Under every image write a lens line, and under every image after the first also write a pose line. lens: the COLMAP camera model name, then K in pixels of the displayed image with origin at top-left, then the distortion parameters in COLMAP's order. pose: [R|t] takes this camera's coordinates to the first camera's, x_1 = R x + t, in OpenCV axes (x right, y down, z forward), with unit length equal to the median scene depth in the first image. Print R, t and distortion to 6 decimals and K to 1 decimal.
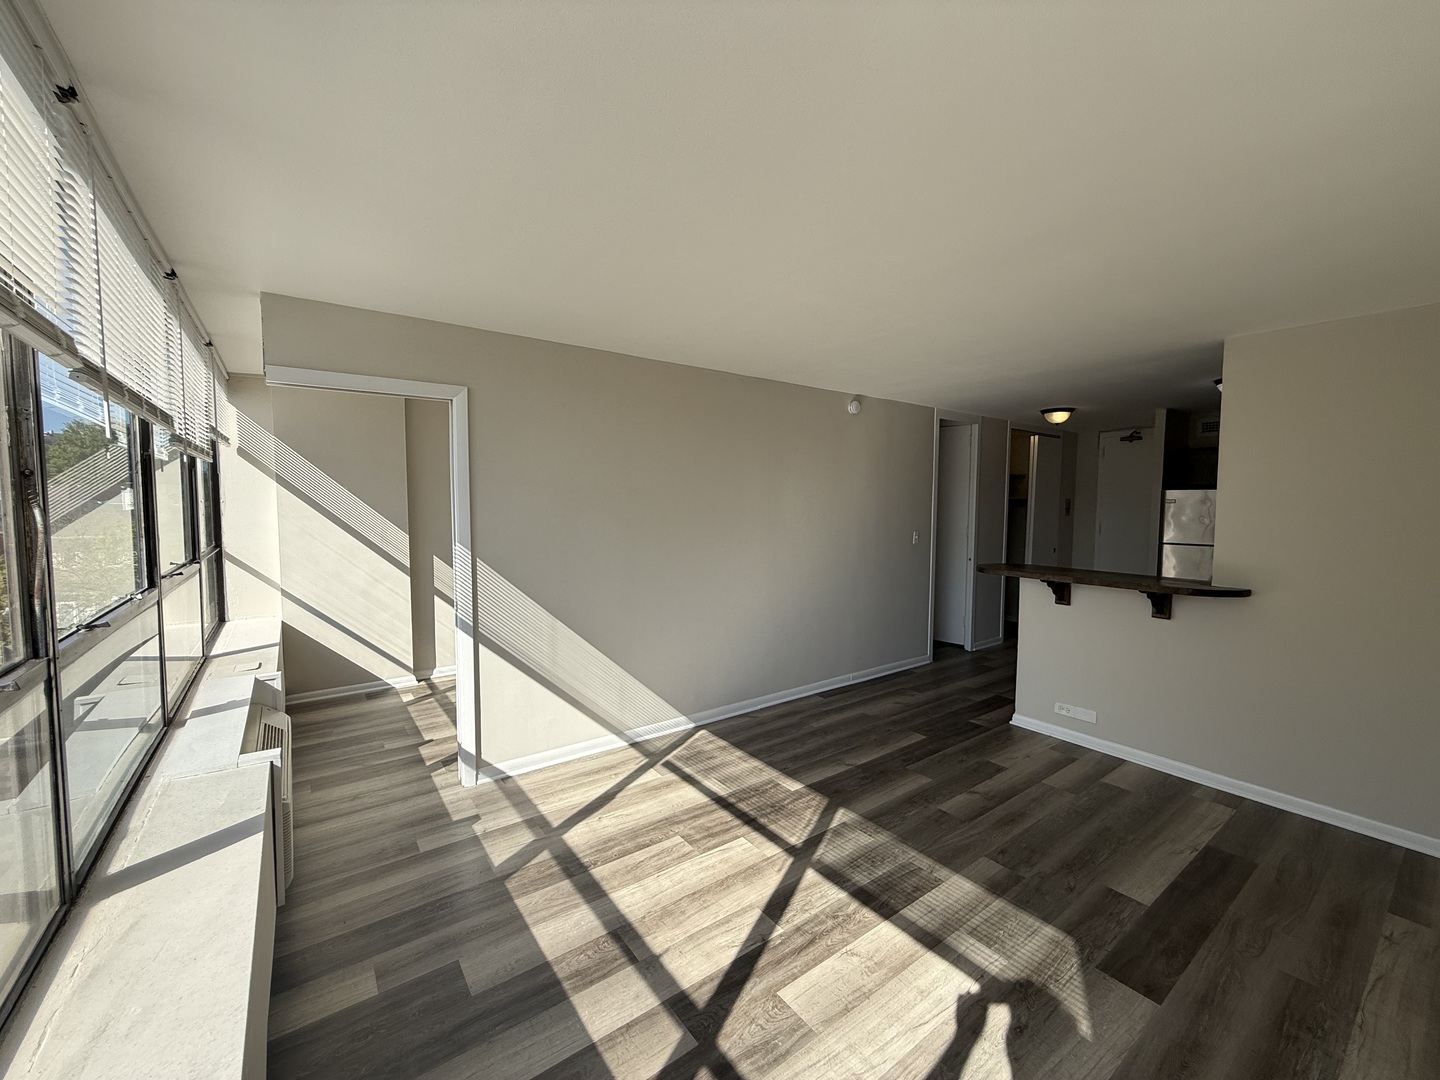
lens RADIAL K [[555.0, 0, 712.1], [0, 555.0, 541.0], [0, 0, 1]] dist [0.000626, 0.000505]
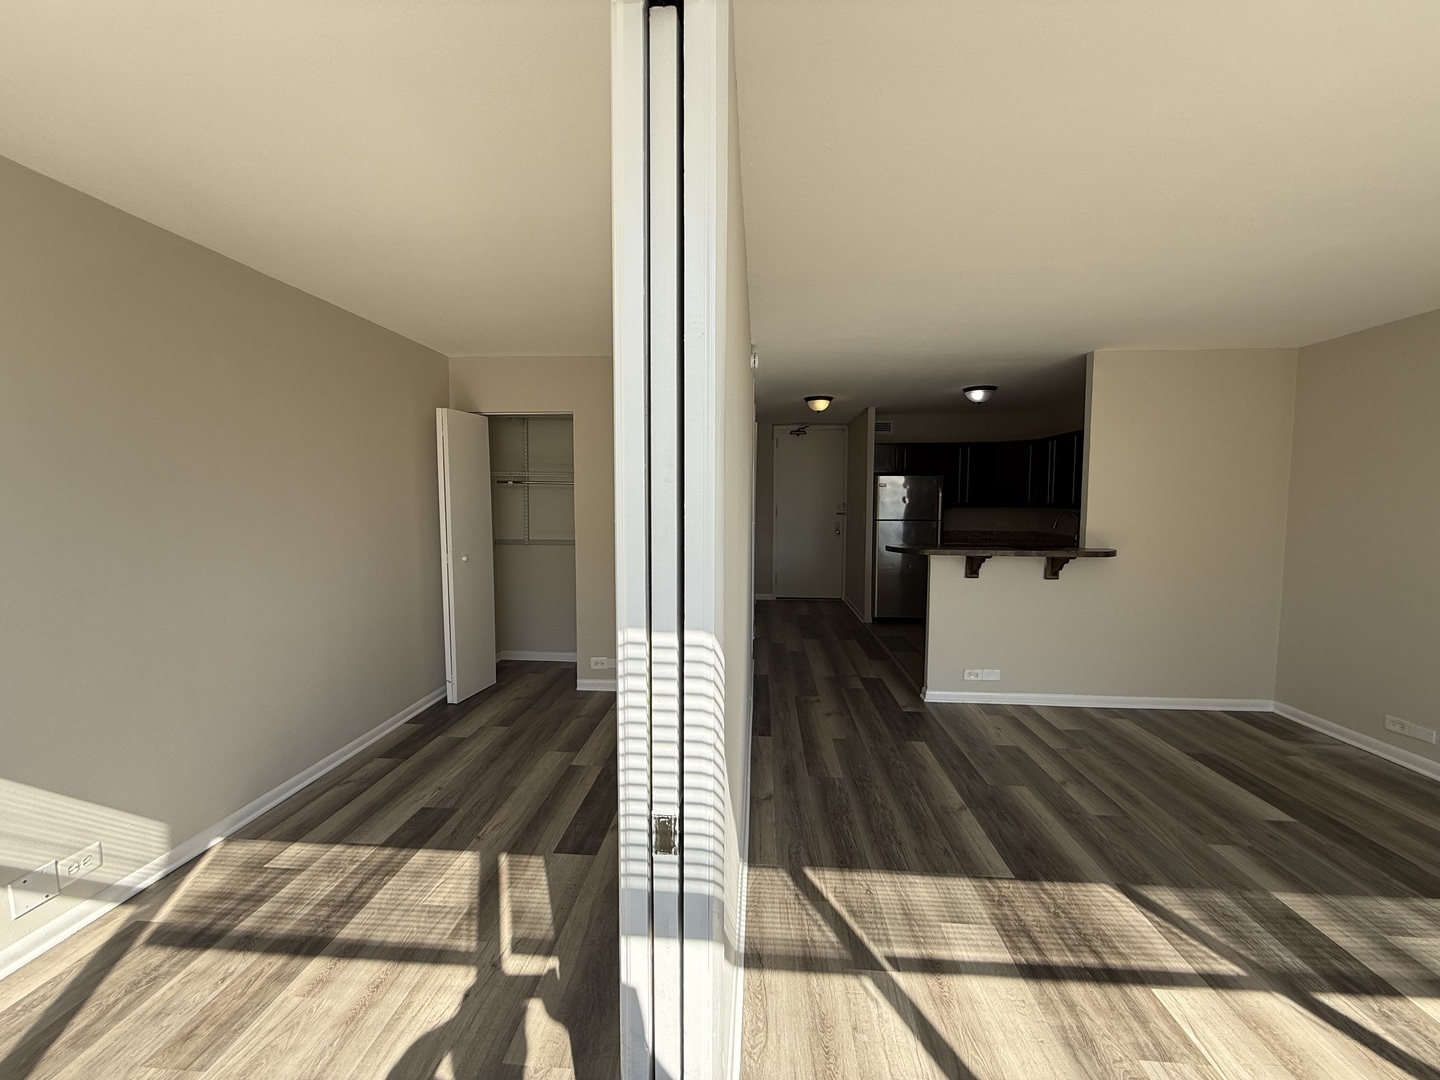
lens RADIAL K [[555.0, 0, 712.1], [0, 555.0, 541.0], [0, 0, 1]] dist [0.000626, 0.000505]
pose [[0.641040, -0.051277, 0.765792, -0.499808], [0.041224, 0.998626, 0.032360, -0.006052], [-0.766399, 0.010825, 0.642273, 0.717347]]
